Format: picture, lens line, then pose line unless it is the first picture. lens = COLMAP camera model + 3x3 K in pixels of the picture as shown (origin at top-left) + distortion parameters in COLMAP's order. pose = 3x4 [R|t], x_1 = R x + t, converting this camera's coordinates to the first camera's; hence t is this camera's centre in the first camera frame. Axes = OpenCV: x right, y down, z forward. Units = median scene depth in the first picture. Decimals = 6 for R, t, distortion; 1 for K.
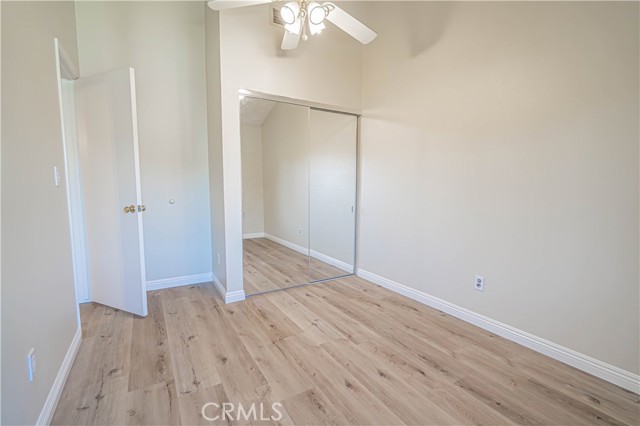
lens RADIAL K [[290.5, 0, 323.1], [0, 290.5, 213.9], [0, 0, 1]] dist [-0.001158, 0.000300]
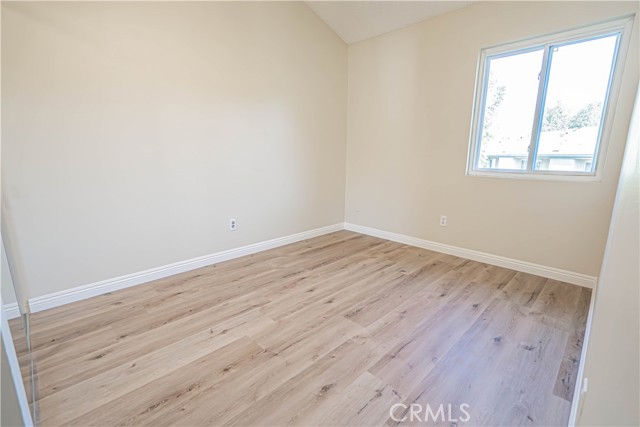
lens RADIAL K [[290.5, 0, 322.7], [0, 290.5, 215.8], [0, 0, 1]] dist [-0.001158, 0.000300]
pose [[-0.229849, -0.210951, 0.950089, -0.765120], [0.086646, 0.967914, 0.235870, -0.064585], [-0.969362, 0.136536, -0.204196, 0.903516]]
